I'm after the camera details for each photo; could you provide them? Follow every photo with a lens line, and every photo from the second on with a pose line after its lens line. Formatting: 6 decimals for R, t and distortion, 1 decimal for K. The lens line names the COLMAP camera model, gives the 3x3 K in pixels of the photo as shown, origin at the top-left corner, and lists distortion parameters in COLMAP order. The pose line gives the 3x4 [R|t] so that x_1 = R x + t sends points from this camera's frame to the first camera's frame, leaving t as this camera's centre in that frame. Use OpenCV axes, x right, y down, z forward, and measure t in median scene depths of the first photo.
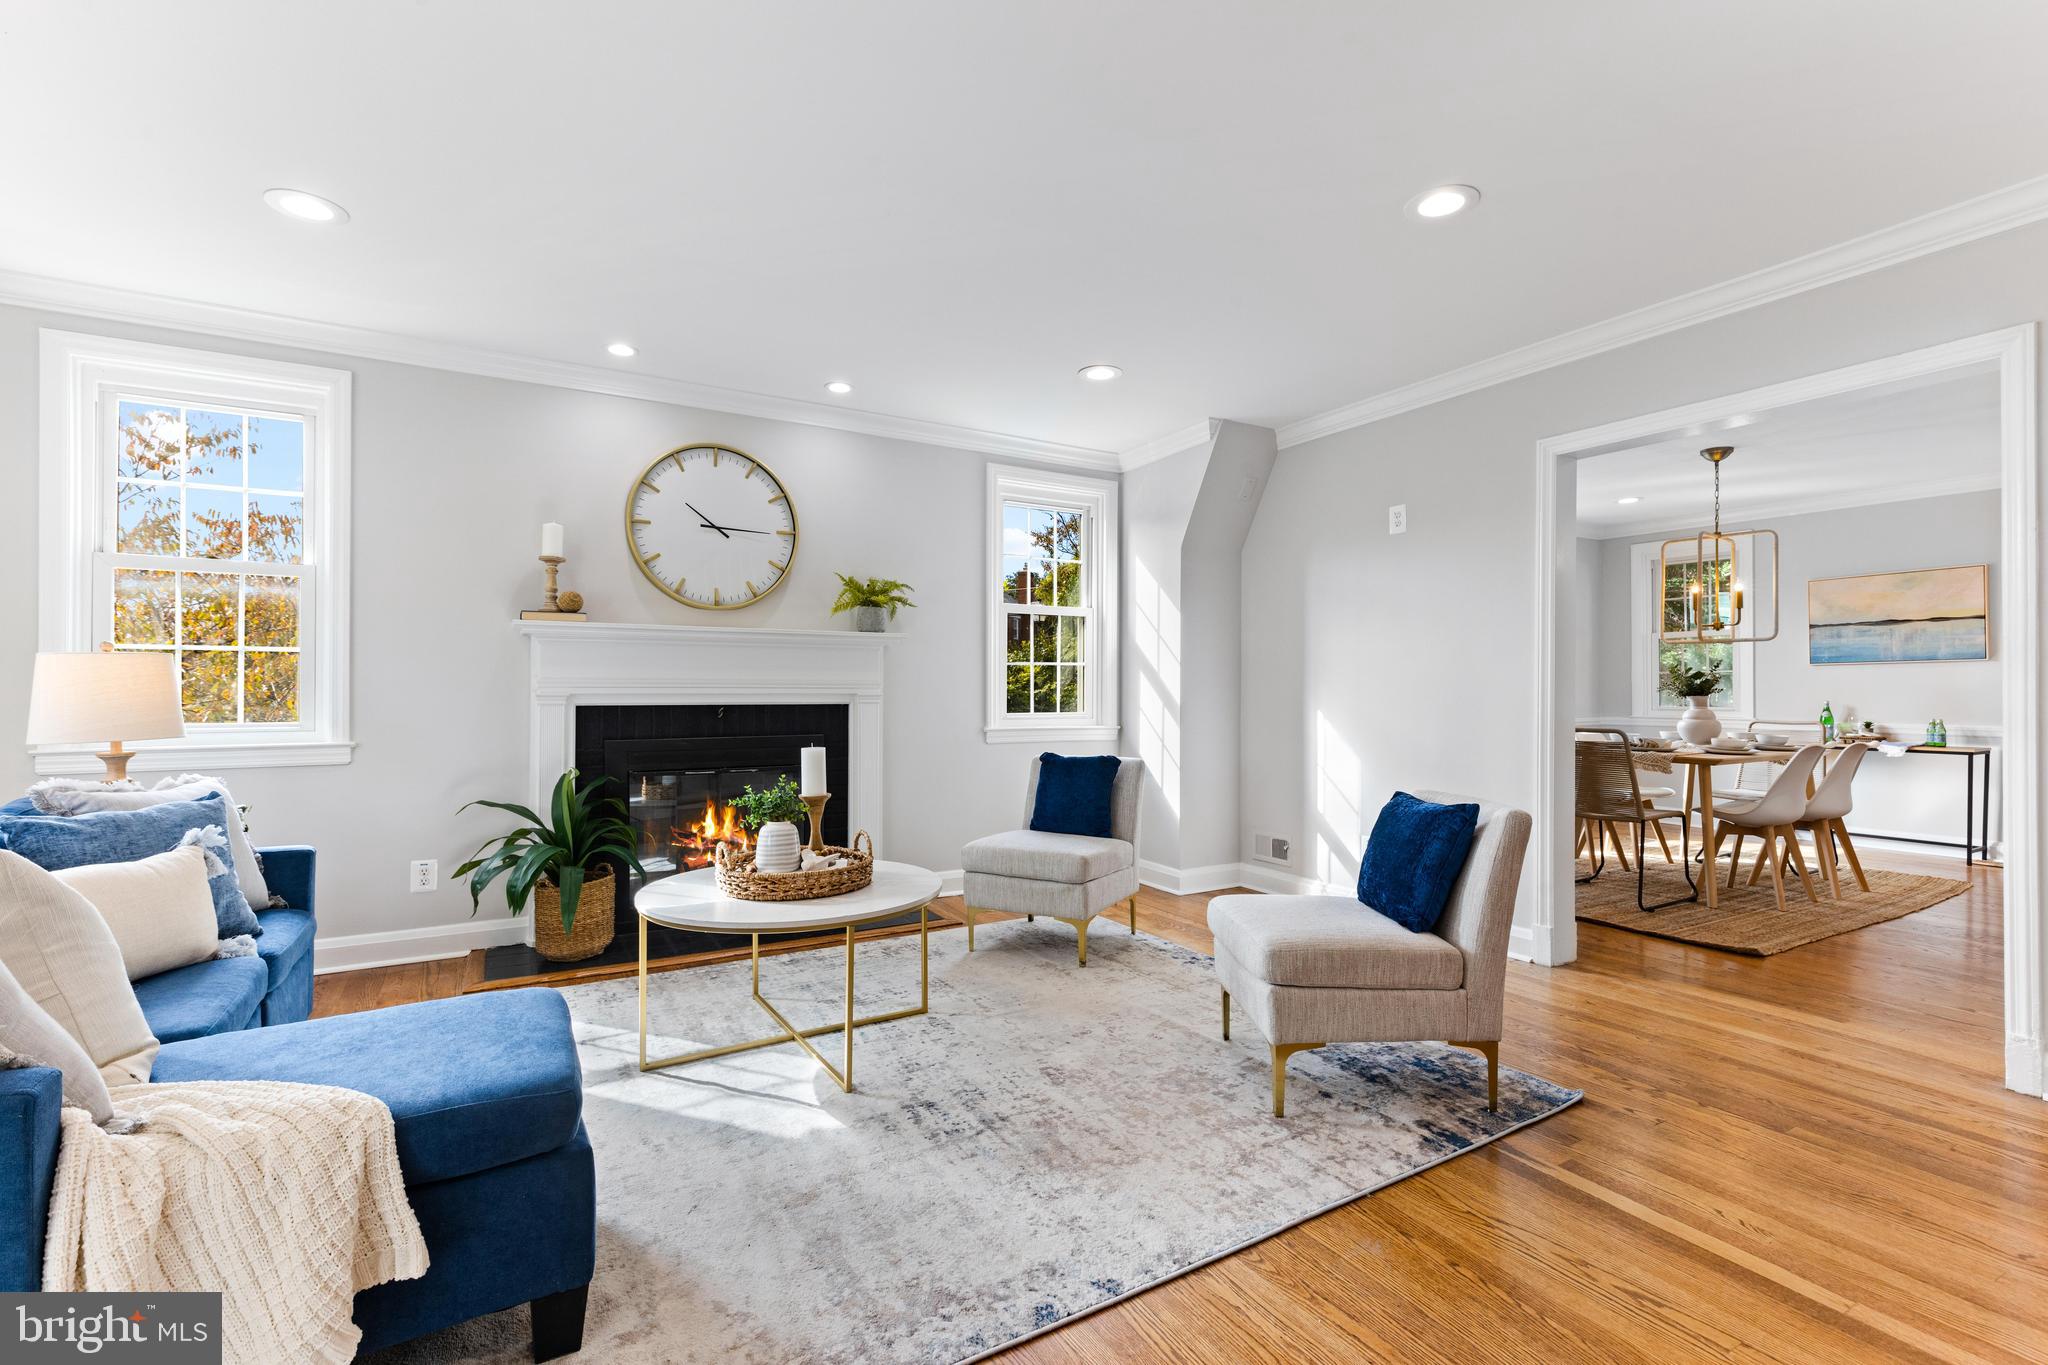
lens RADIAL K [[920.7, 0, 1025.1], [0, 920.7, 680.0], [0, 0, 1]] dist [0.006648, -0.001964]
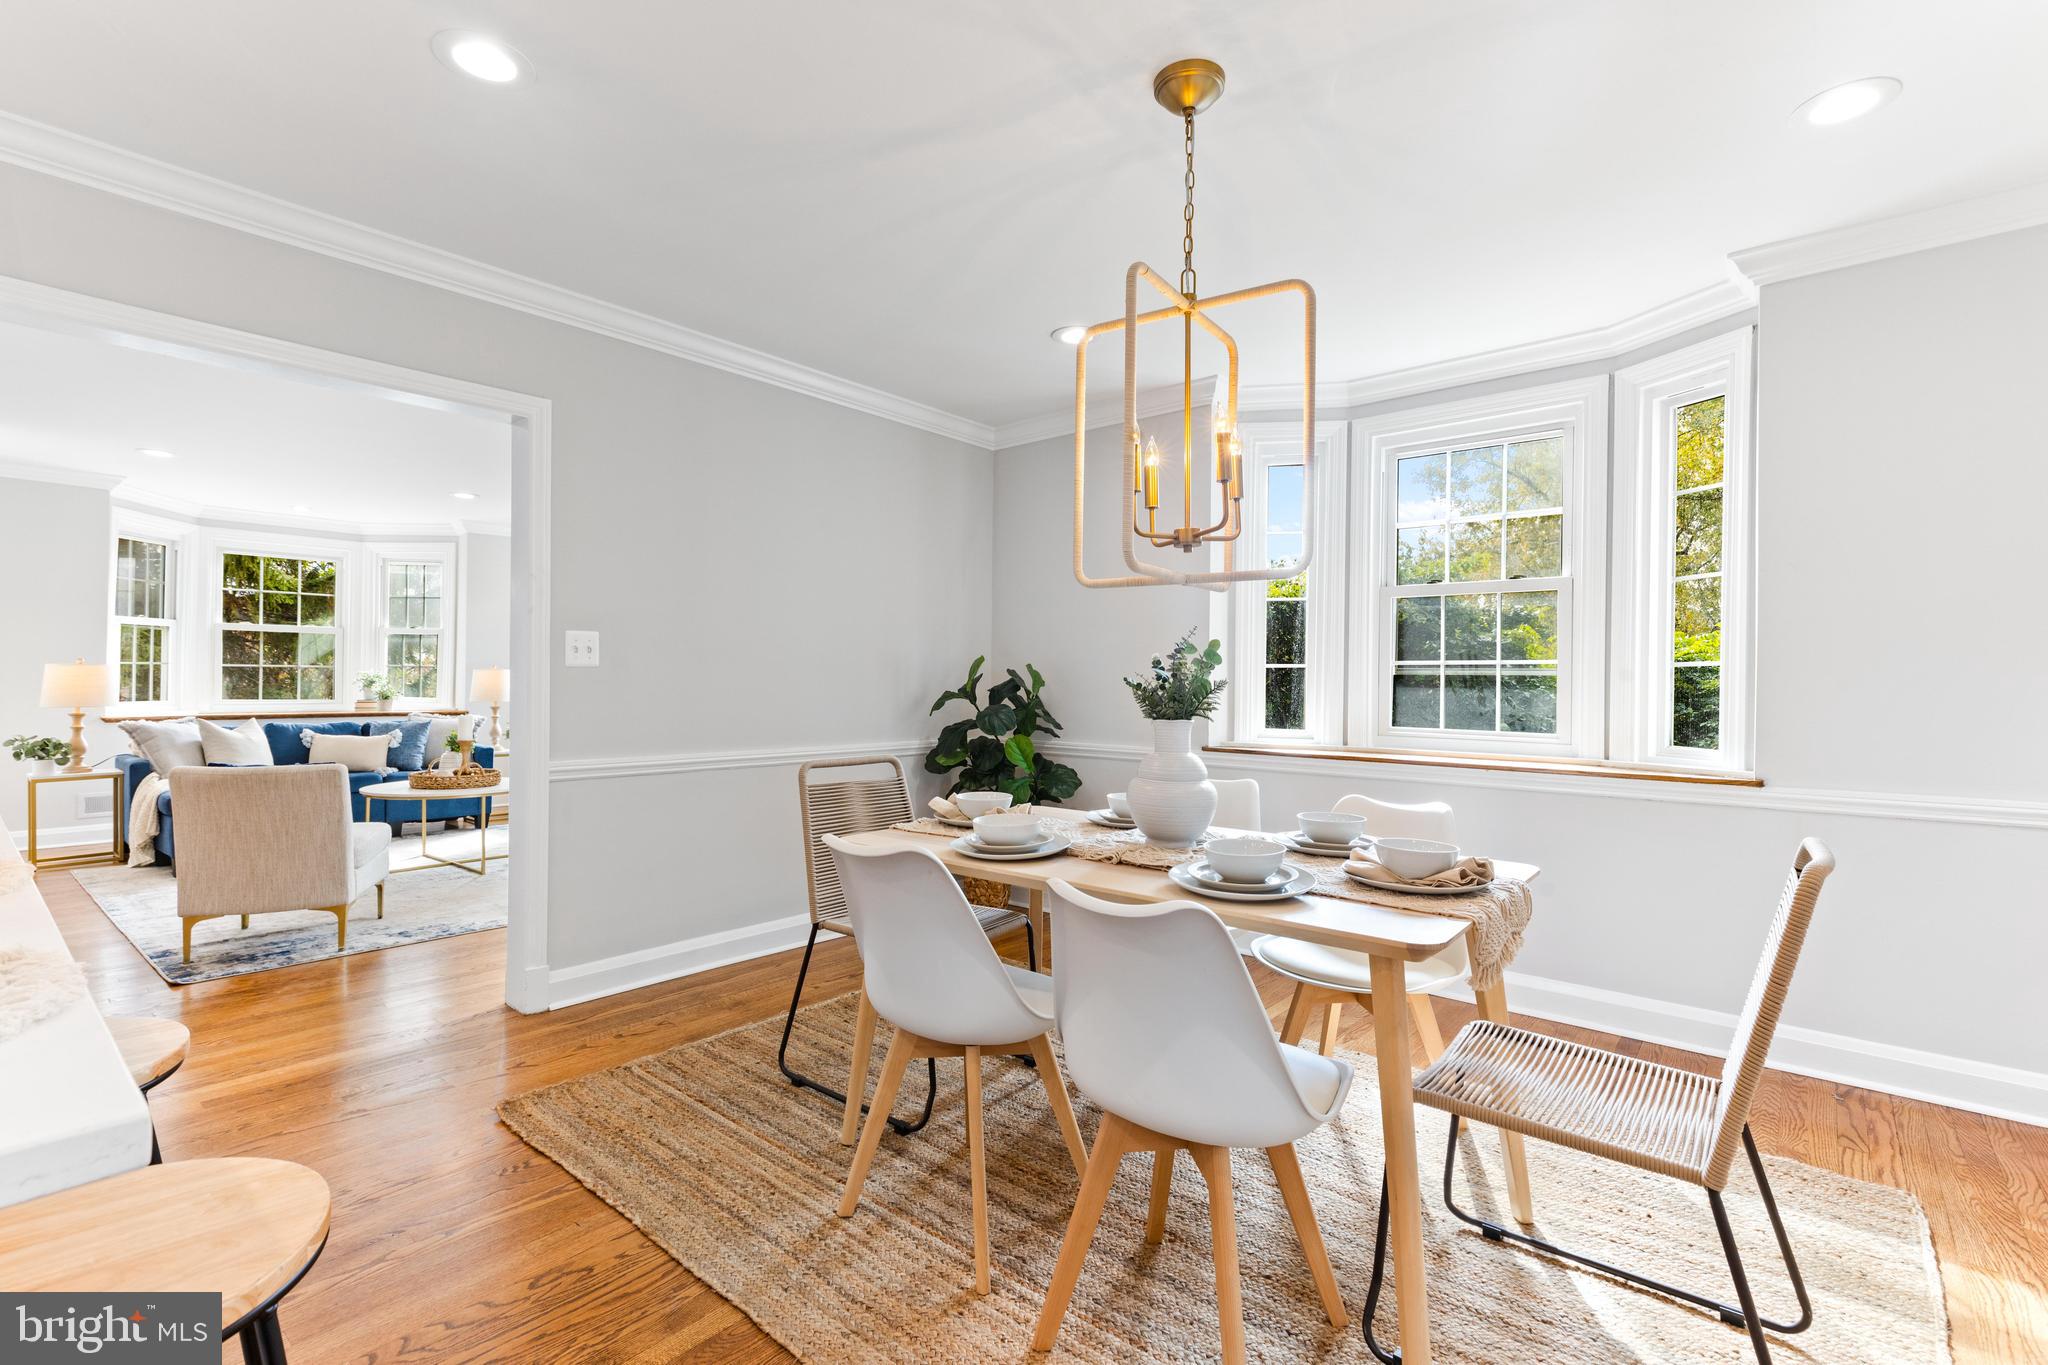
lens RADIAL K [[920.7, 0, 1026.2], [0, 920.7, 680.4], [0, 0, 1]] dist [0.006648, -0.001964]
pose [[0.337186, -0.000763, -0.941438, 1.095893], [-0.003307, 0.999993, -0.001995, 0.001207], [0.941432, 0.003786, 0.337181, 0.815529]]
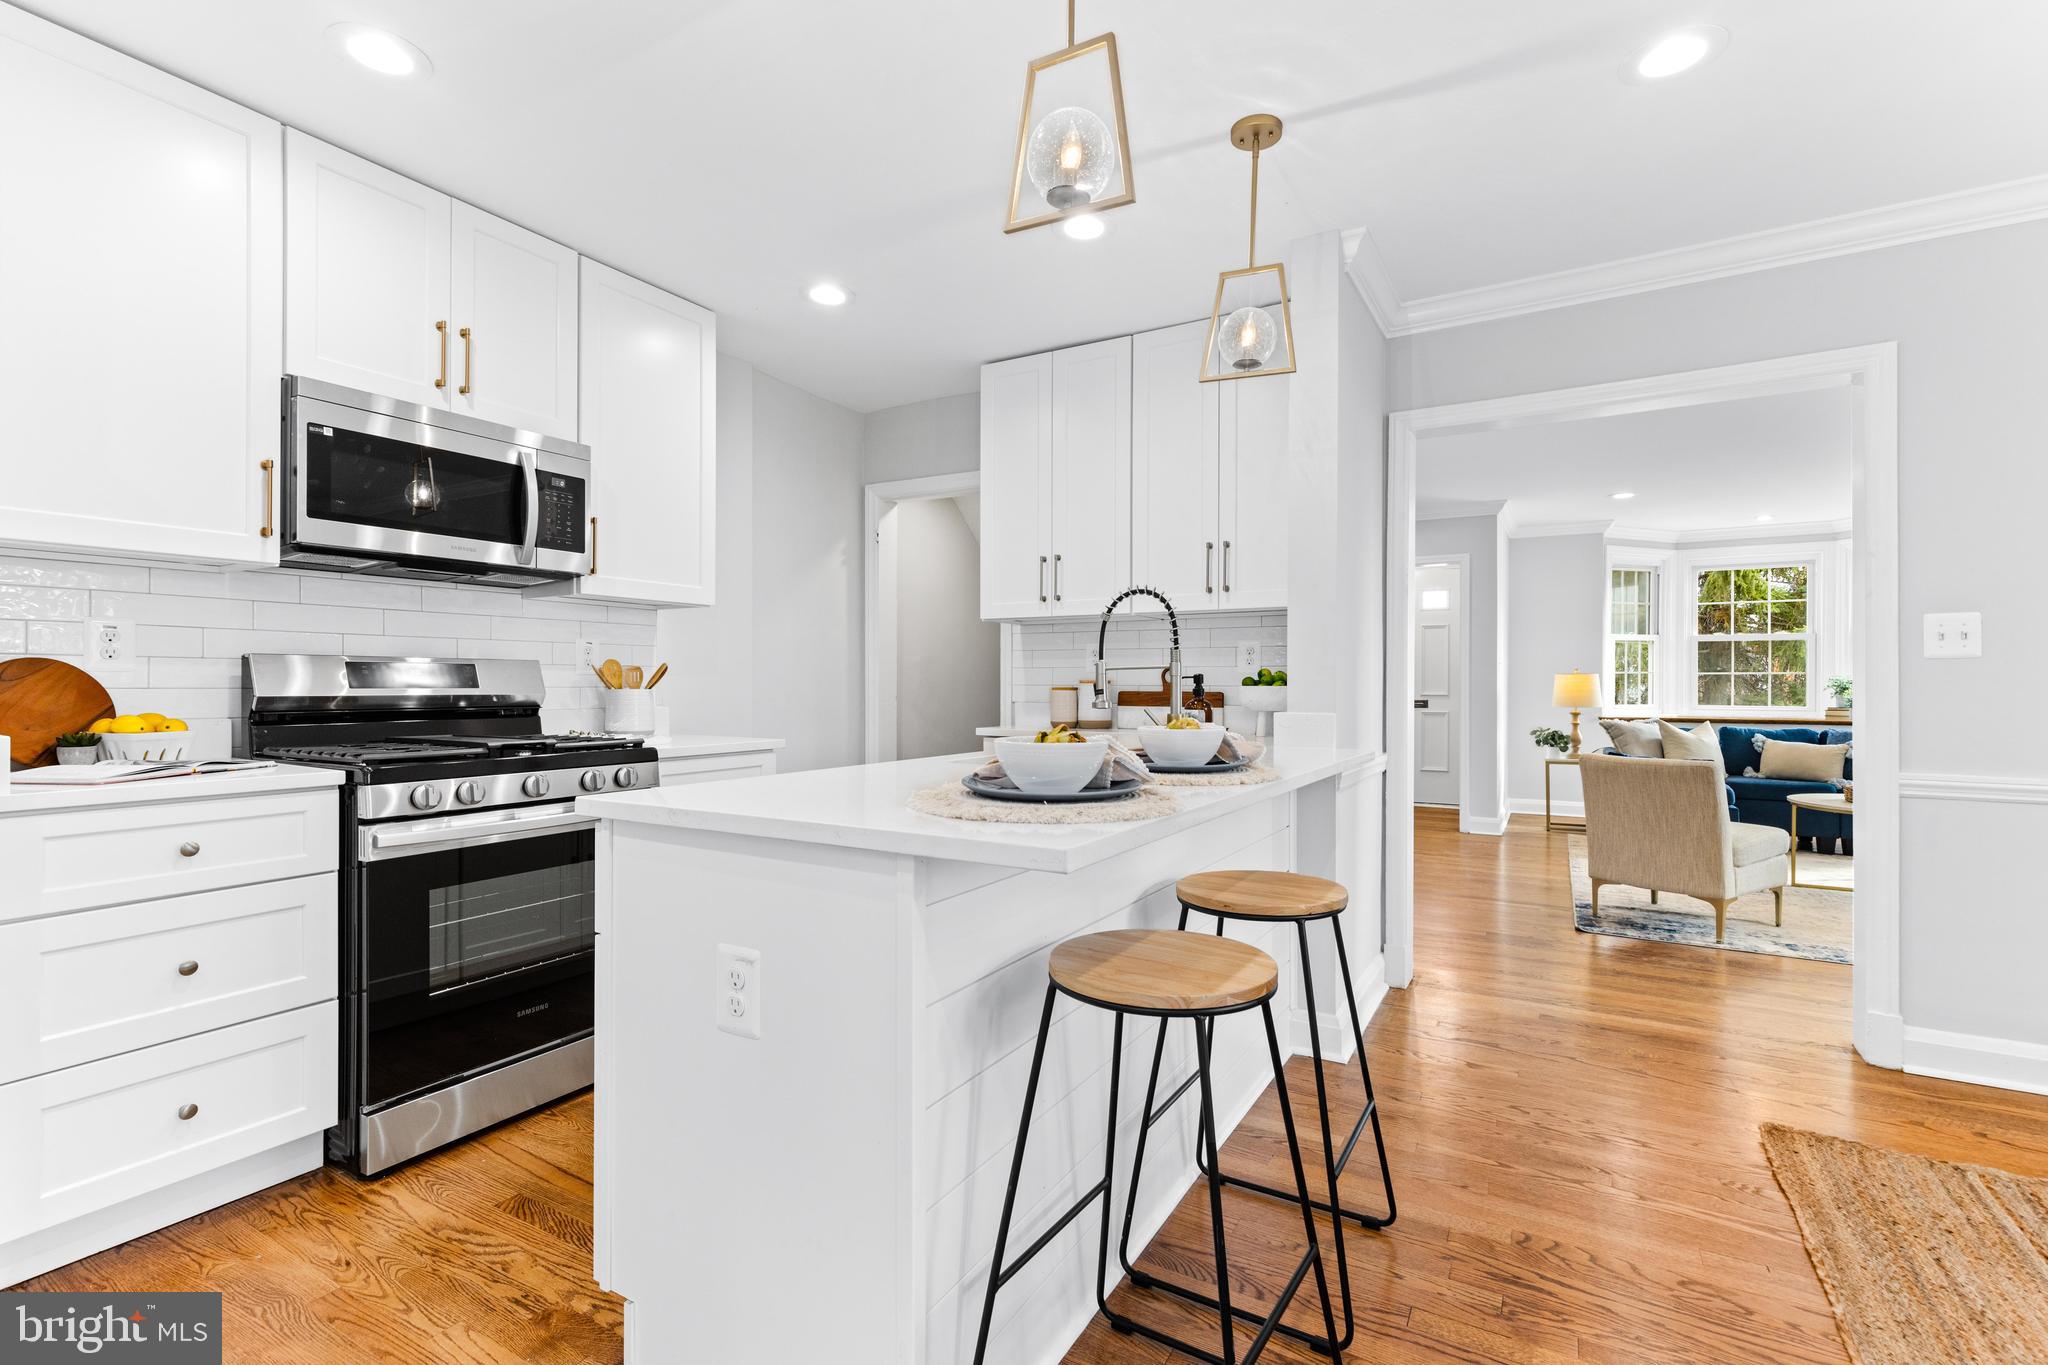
lens RADIAL K [[920.7, 0, 1031.0], [0, 920.7, 680.9], [0, 0, 1]] dist [0.006648, -0.001964]
pose [[-0.871409, -0.007539, -0.490499, 1.084279], [-0.002877, 0.999943, -0.010258, 0.010827], [0.490549, -0.007528, -0.871381, 0.934340]]
